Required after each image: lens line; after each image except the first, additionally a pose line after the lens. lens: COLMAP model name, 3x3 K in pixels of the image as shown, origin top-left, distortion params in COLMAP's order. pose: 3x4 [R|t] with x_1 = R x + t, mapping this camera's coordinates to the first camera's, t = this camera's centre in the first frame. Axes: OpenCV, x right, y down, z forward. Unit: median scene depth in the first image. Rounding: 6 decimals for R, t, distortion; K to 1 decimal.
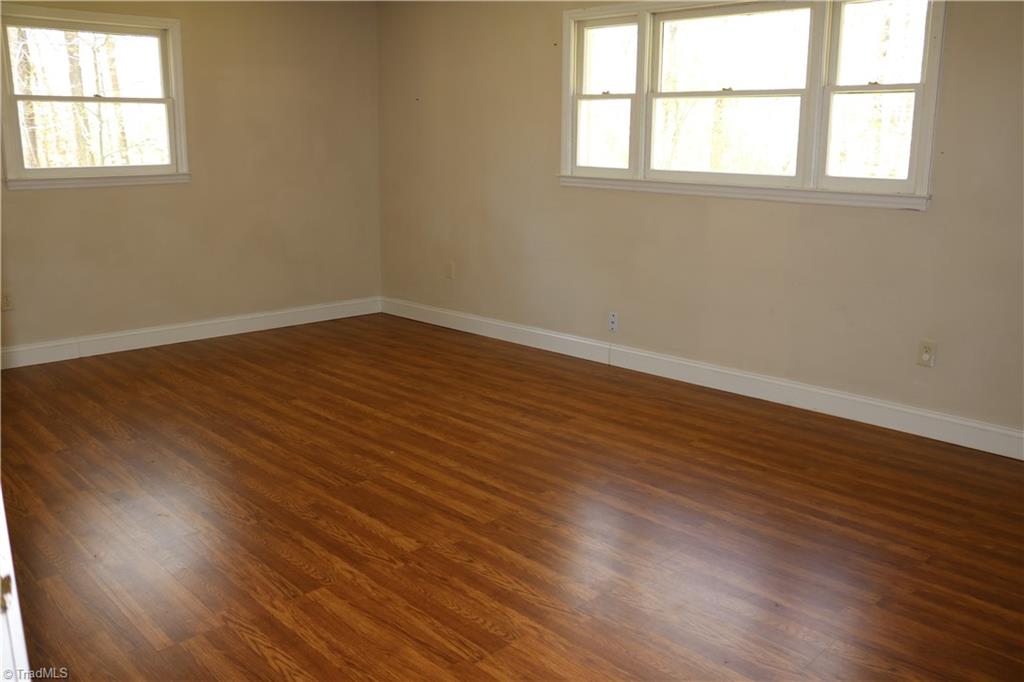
lens RADIAL K [[852.9, 0, 512.0], [0, 852.9, 341.0], [0, 0, 1]] dist [-0.151681, 0.142103]
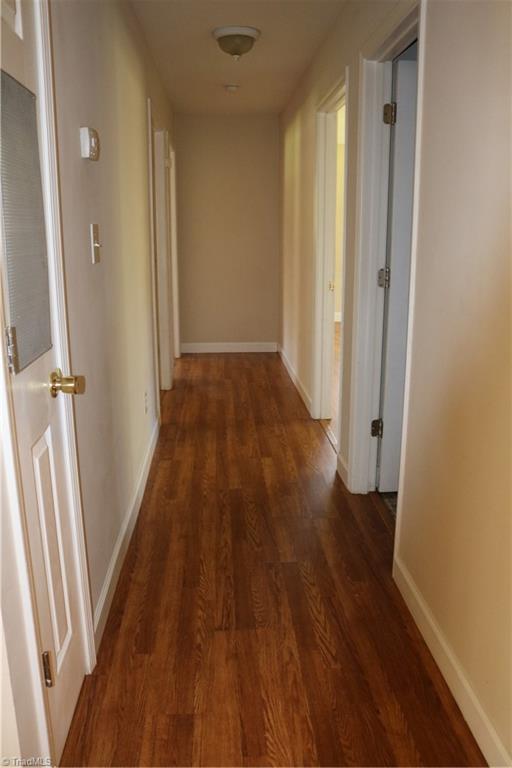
lens RADIAL K [[639.7, 0, 256.0], [0, 639.7, 384.0], [0, 0, 1]] dist [-0.151681, 0.142103]
pose [[-0.761237, -0.154294, 0.629851, -0.775863], [0.149694, 0.903238, 0.402185, -0.368024], [-0.630960, 0.400443, -0.664481, 1.561408]]
